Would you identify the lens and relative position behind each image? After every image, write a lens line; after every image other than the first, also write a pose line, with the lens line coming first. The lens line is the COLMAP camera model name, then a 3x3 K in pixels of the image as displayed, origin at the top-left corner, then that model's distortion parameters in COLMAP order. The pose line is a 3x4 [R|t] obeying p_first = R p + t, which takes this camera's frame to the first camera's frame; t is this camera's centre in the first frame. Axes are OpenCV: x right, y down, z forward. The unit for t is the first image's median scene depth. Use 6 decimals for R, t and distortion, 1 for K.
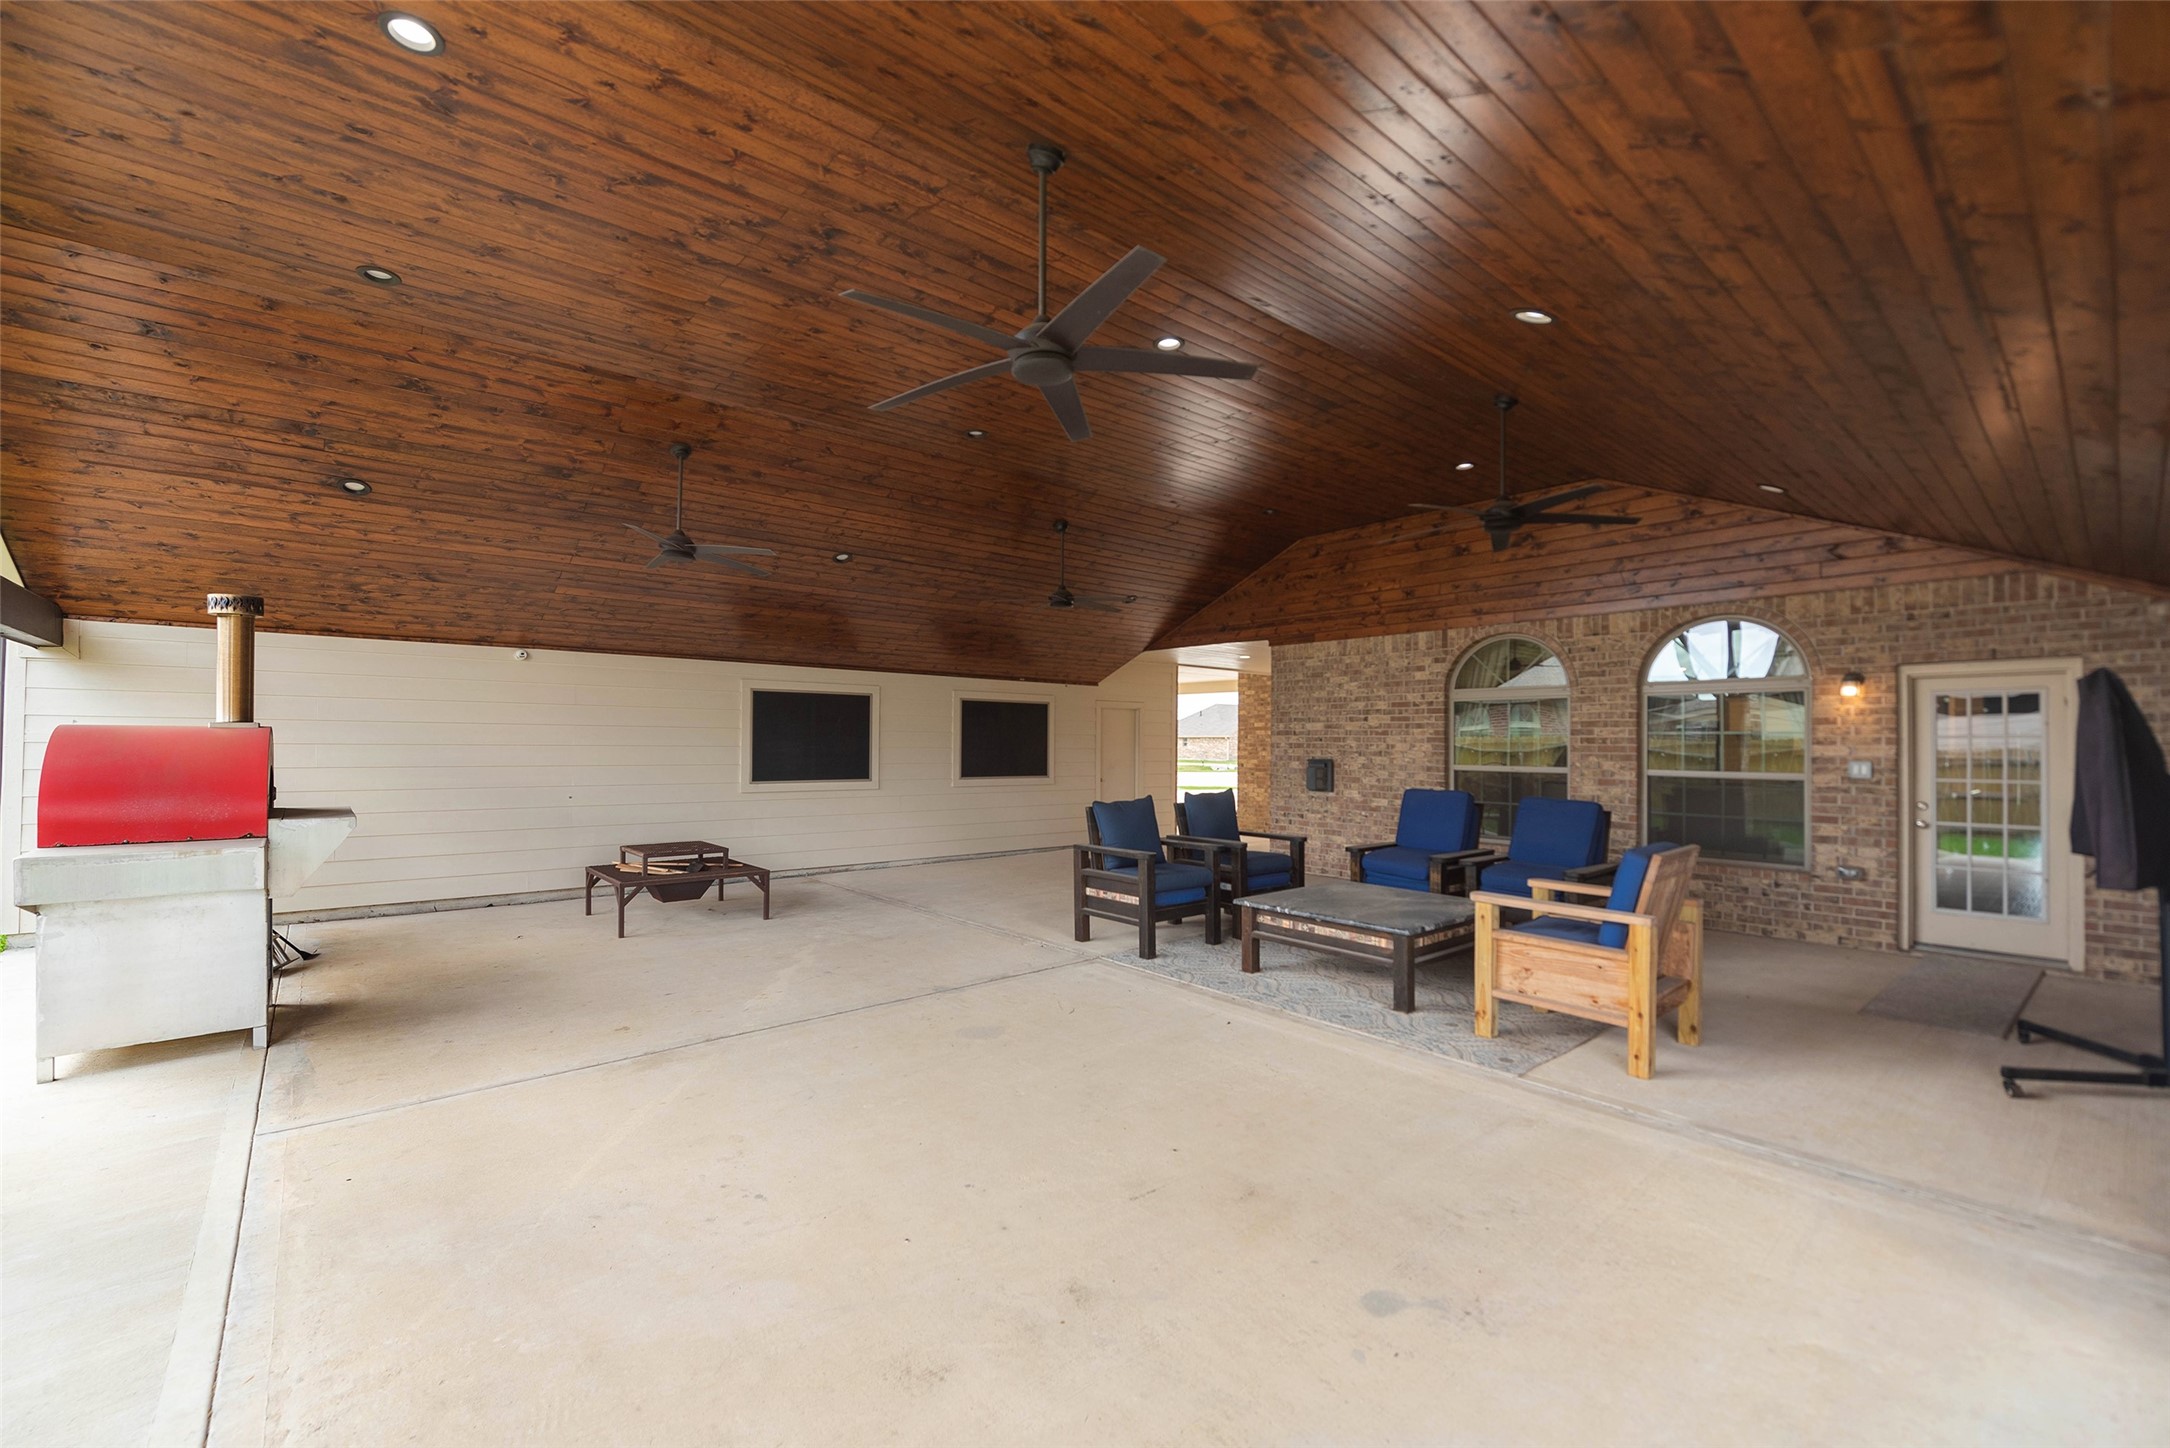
lens RADIAL K [[880.5, 0, 1042.4], [0, 880.5, 720.7], [0, 0, 1]] dist [0.002848, -0.007070]
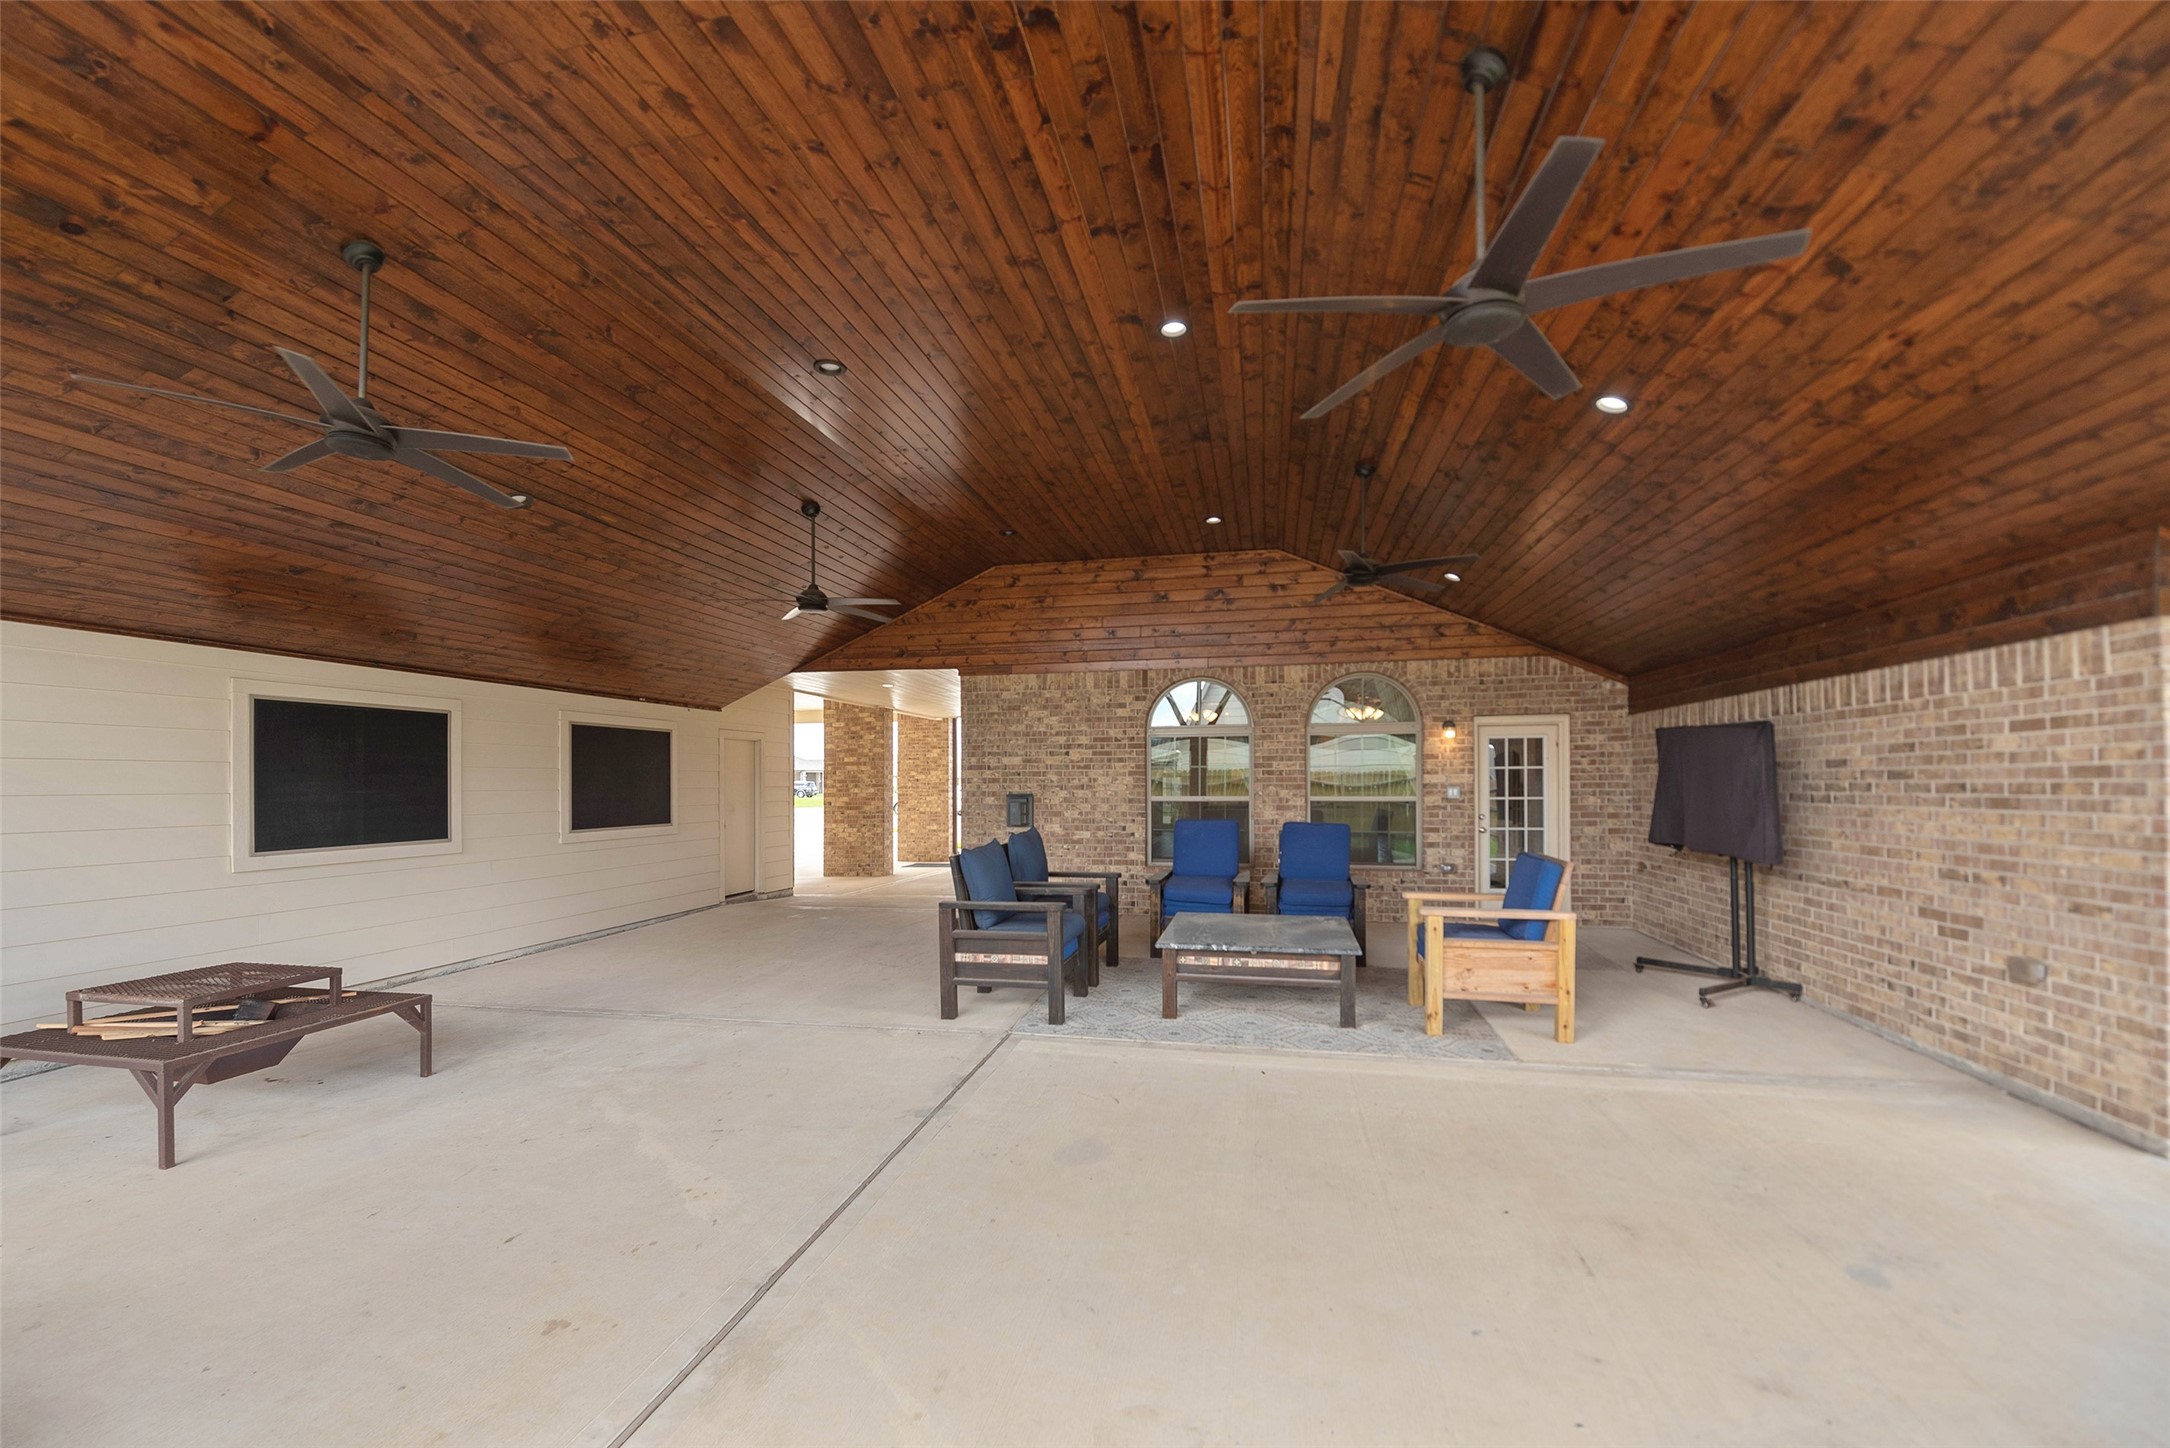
lens RADIAL K [[900.2, 0, 1061.0], [0, 900.2, 769.8], [0, 0, 1]] dist [0.001455, -0.005059]
pose [[0.783498, -0.005098, 0.621373, -0.342908], [-0.004025, 0.999904, 0.013278, 0.004118], [-0.621381, -0.012904, 0.783402, 0.235224]]
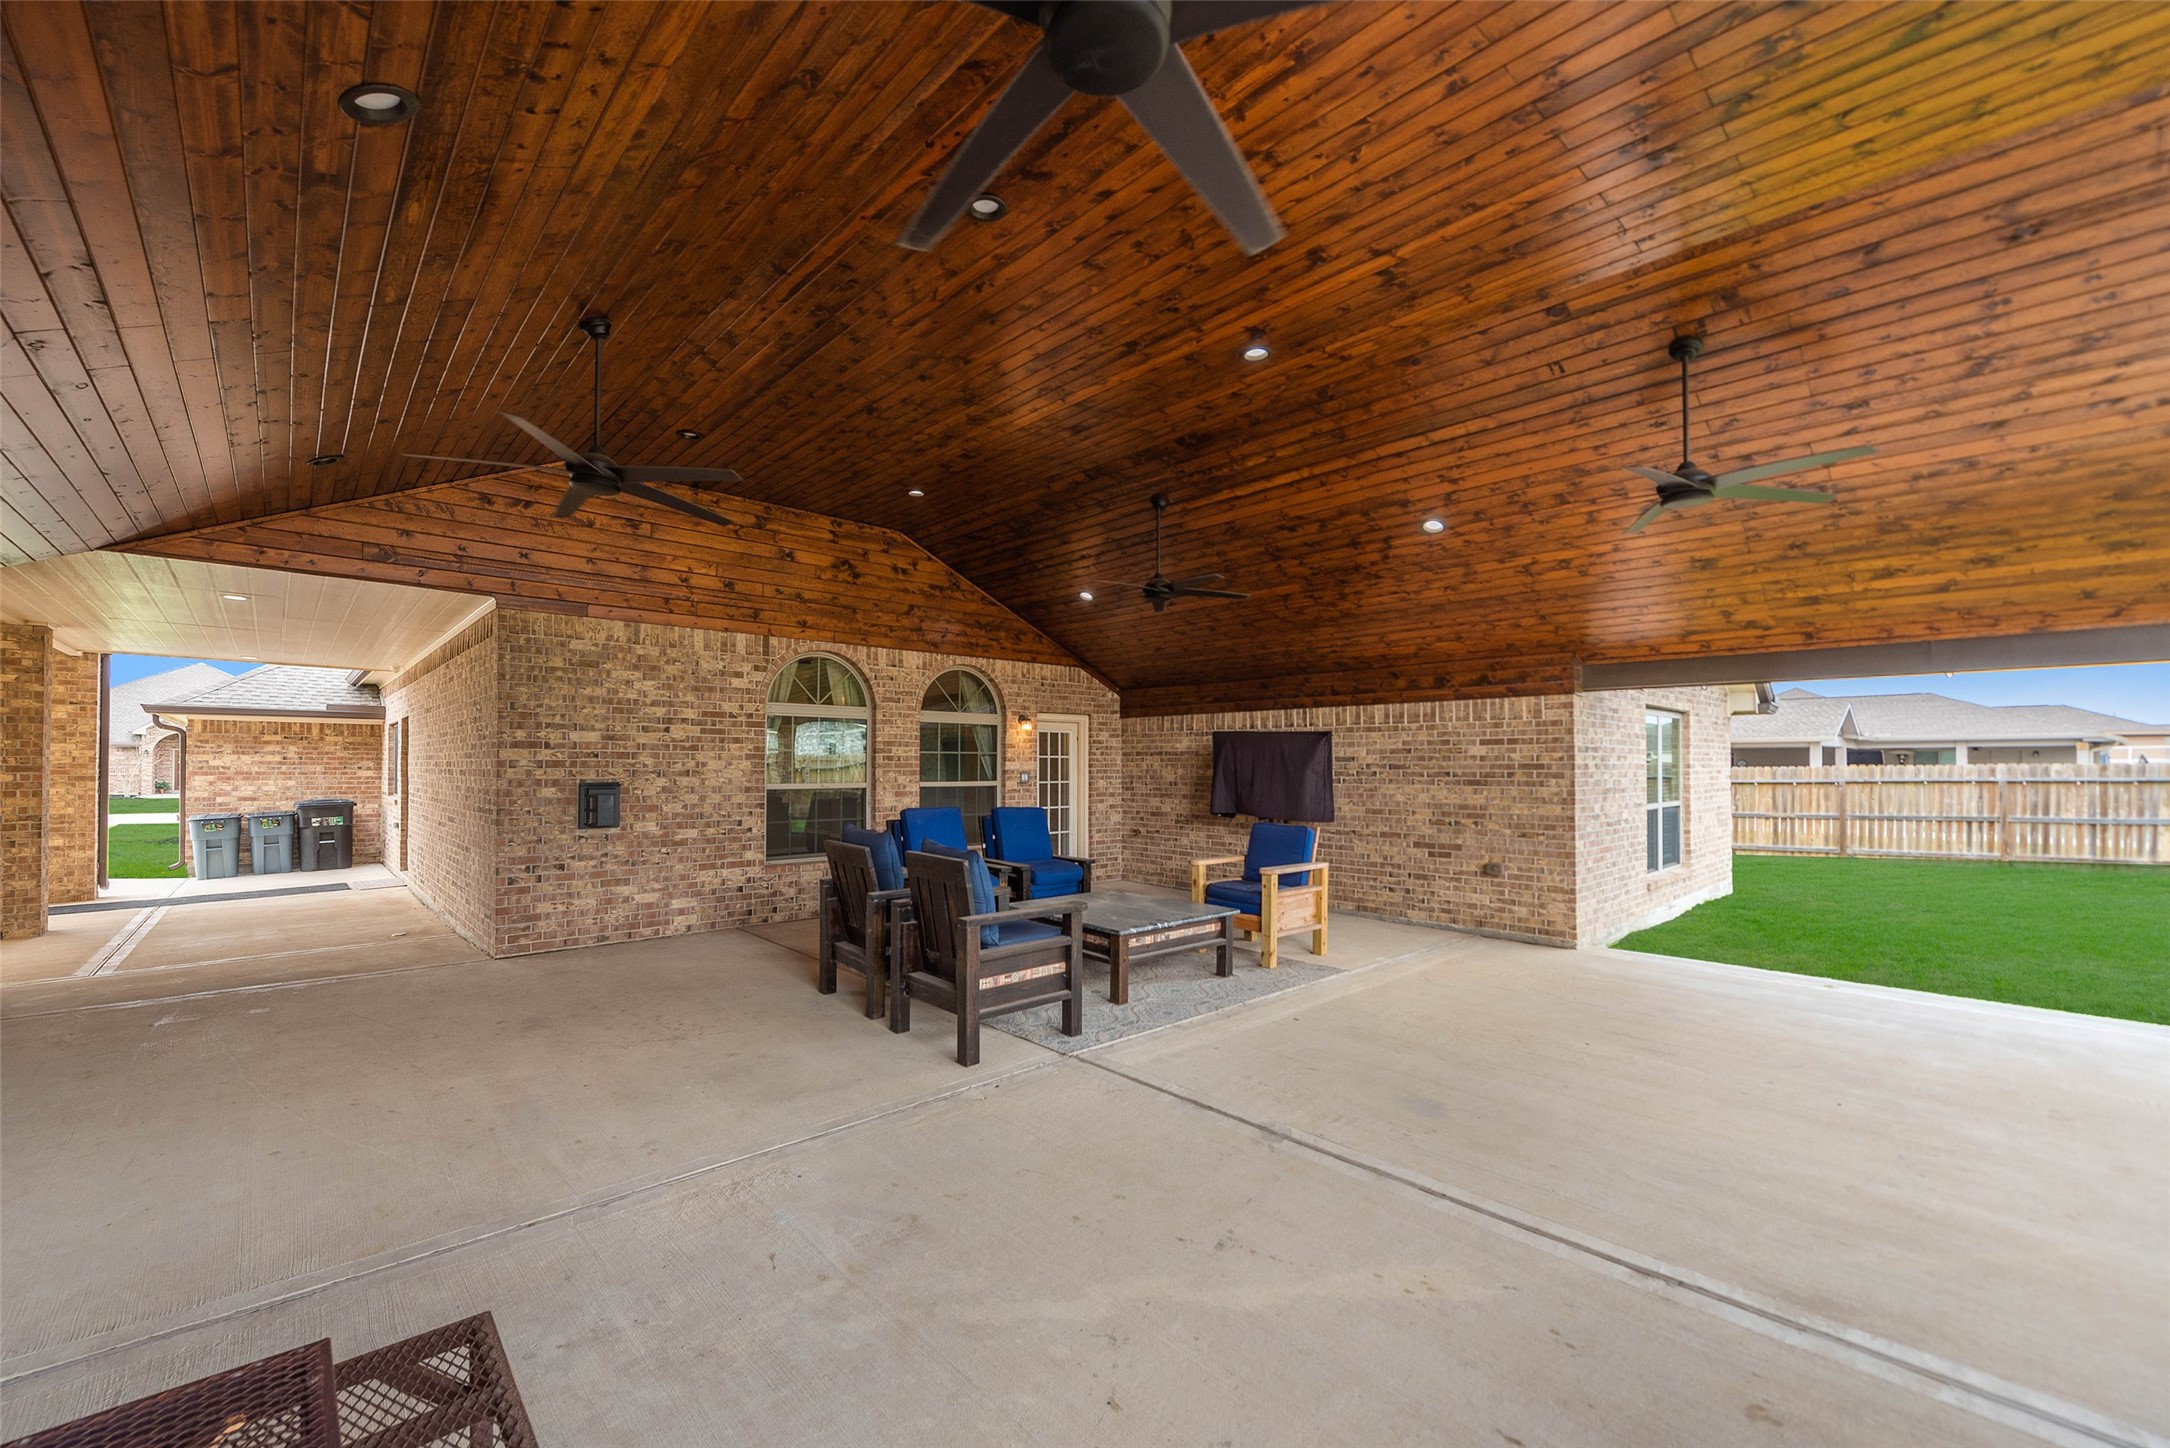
lens RADIAL K [[884.2, 0, 1085.1], [0, 884.2, 744.9], [0, 0, 1]] dist [0.022160, -0.017187]
pose [[-0.068282, 0.012541, 0.997587, -0.544329], [-0.030231, 0.999436, -0.014633, 0.014660], [-0.997208, -0.031157, -0.067864, 0.830084]]
